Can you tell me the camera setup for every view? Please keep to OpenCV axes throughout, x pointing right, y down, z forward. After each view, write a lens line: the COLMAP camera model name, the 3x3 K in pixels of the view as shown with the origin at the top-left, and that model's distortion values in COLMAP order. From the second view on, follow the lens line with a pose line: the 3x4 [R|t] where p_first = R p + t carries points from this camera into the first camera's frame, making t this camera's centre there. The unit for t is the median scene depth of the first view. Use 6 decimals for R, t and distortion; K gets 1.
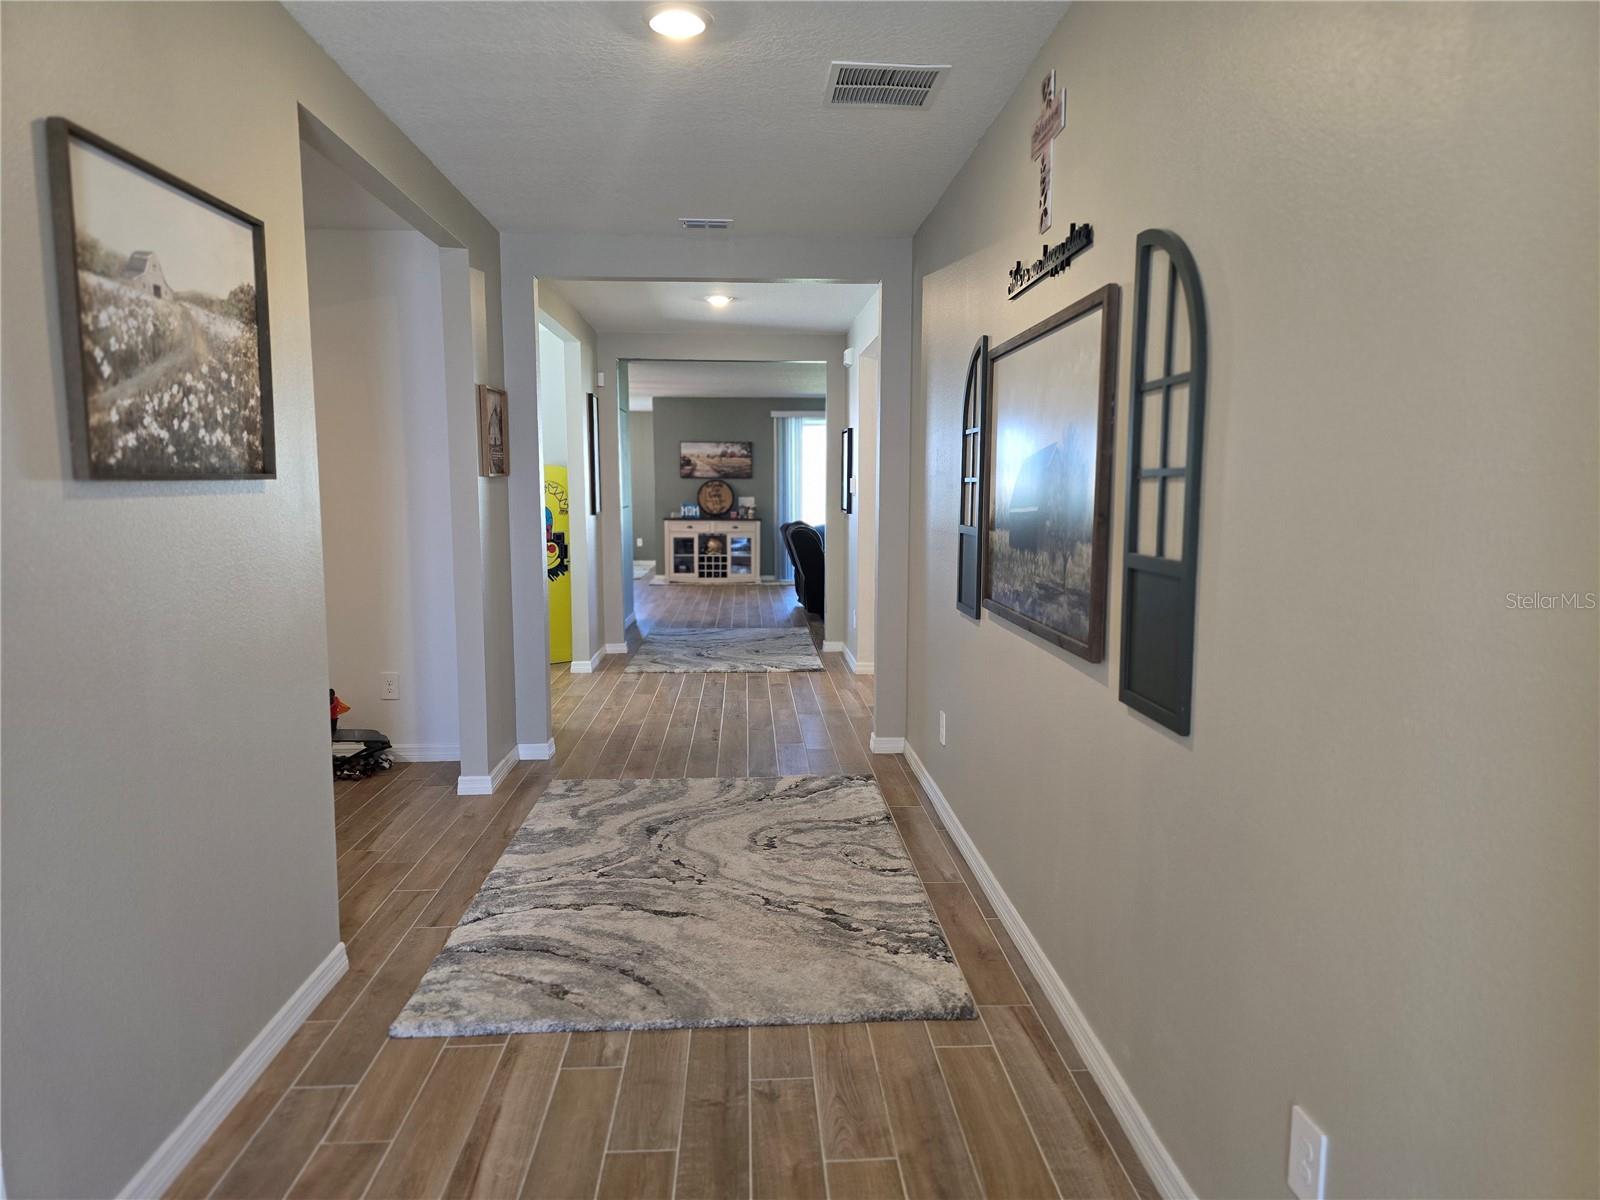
lens RADIAL K [[1077.1, 0, 802.4], [0, 1077.1, 604.4], [0, 0, 1]] dist [0.041164, -0.018881]
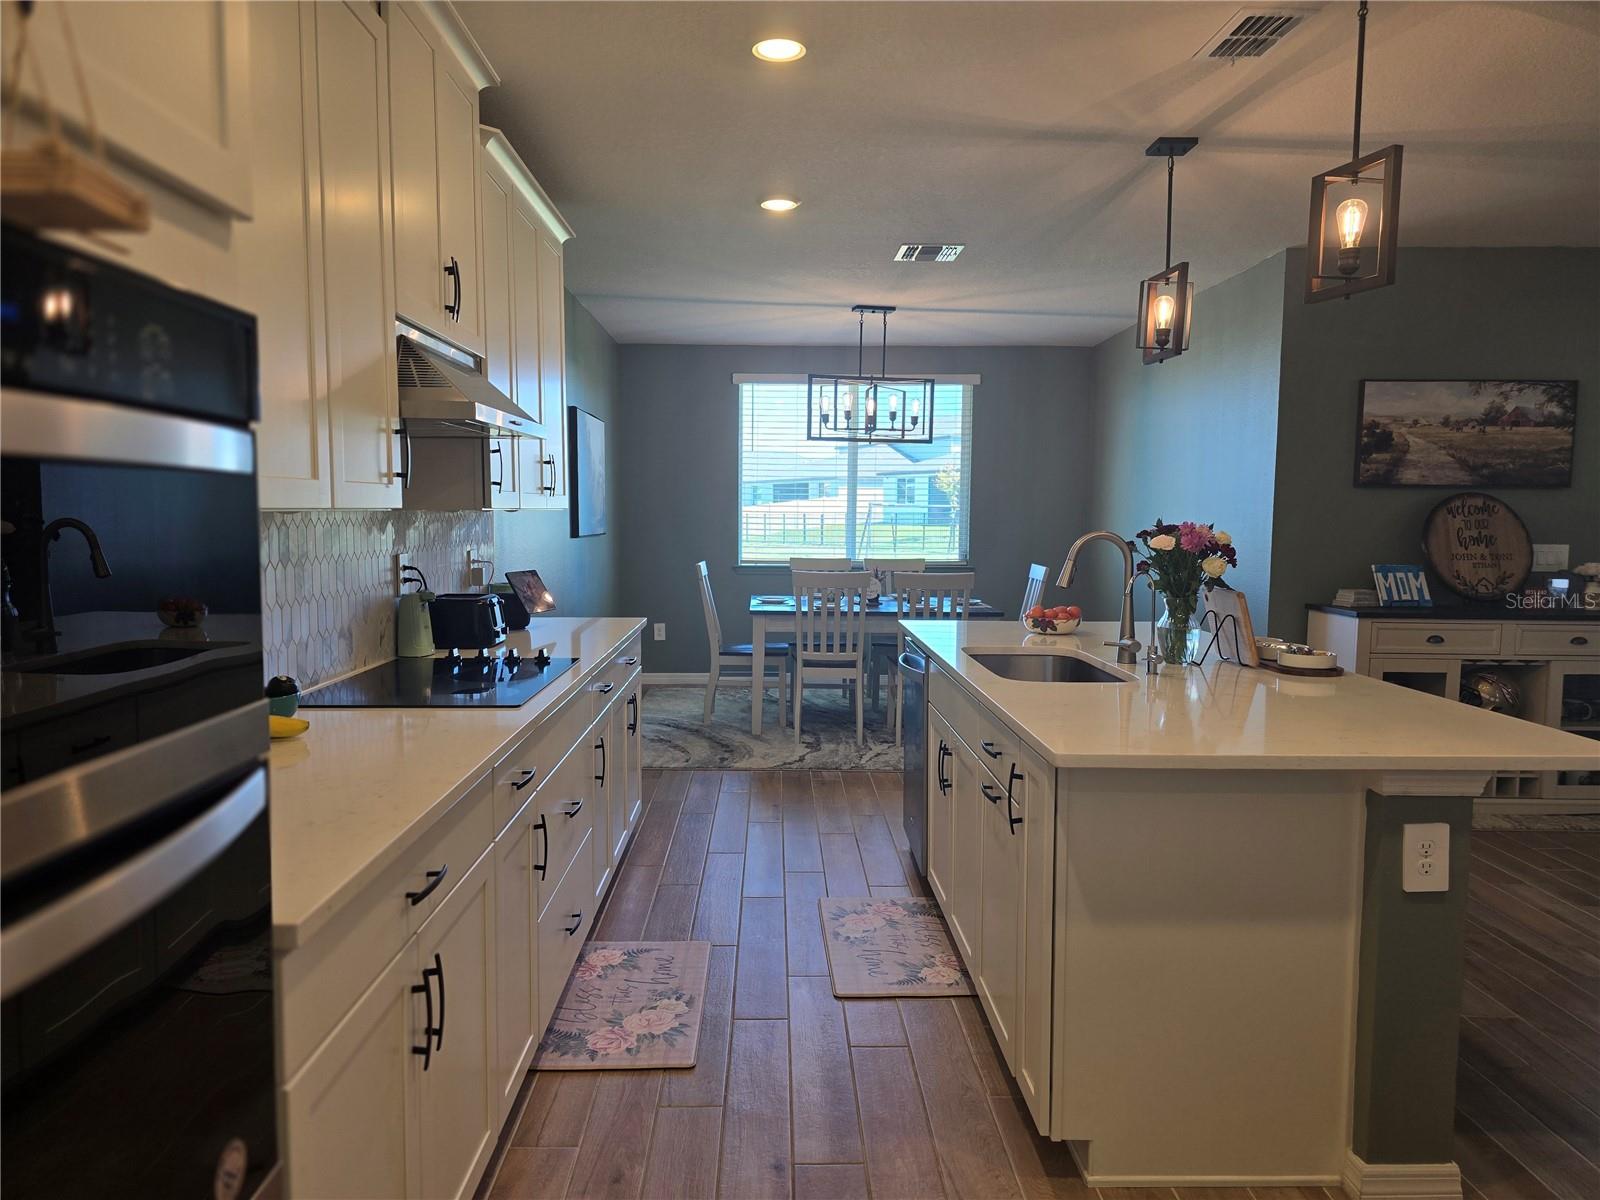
lens RADIAL K [[1077.1, 0, 791.5], [0, 1077.1, 600.0], [0, 0, 1]] dist [0.041164, -0.018881]
pose [[0.999174, 0.007402, -0.039967, -0.276177], [-0.008351, 0.999686, -0.023627, -0.072554], [0.039780, 0.023941, 0.998922, 0.654836]]
